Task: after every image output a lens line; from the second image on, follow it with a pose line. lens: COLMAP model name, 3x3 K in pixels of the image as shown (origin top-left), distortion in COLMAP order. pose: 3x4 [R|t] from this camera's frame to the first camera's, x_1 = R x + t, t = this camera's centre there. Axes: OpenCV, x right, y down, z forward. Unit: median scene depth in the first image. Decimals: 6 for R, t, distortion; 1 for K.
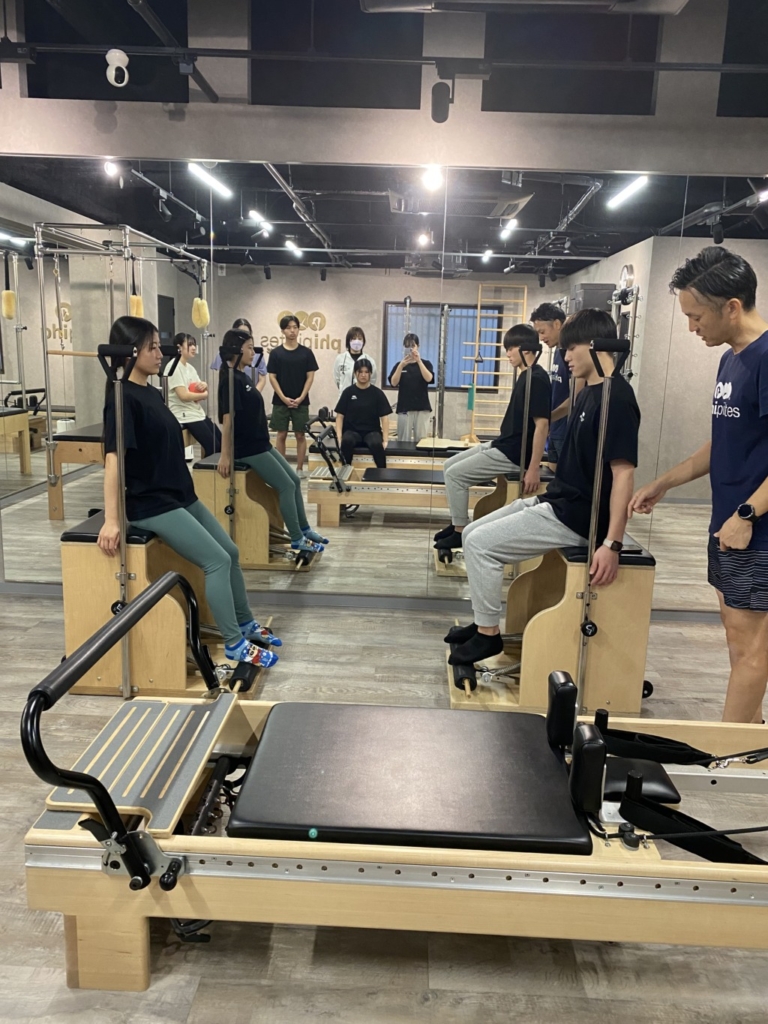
lens RADIAL K [[771.5, 0, 385.1], [0, 771.5, 503.7], [0, 0, 1]] dist [0.018000, -0.000314]
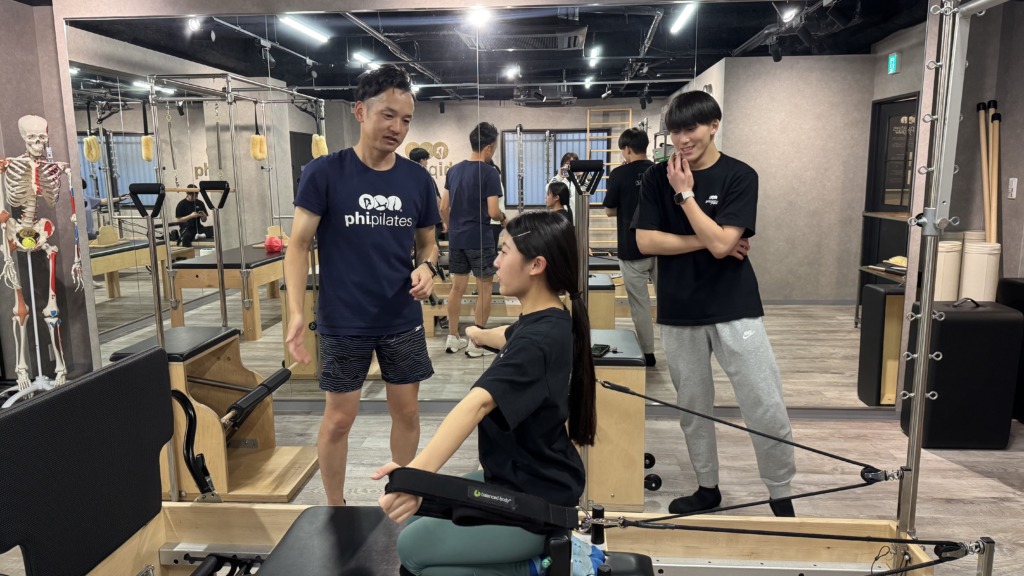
lens RADIAL K [[708.3, 0, 512.0], [0, 708.3, 288.0], [0, 0, 1]] dist [0.086259, -0.150716]
pose [[0.998064, -0.036577, -0.050304, 0.104165], [0.034701, 0.998688, -0.037668, 0.002014], [0.051616, 0.035850, 0.998023, 0.004051]]
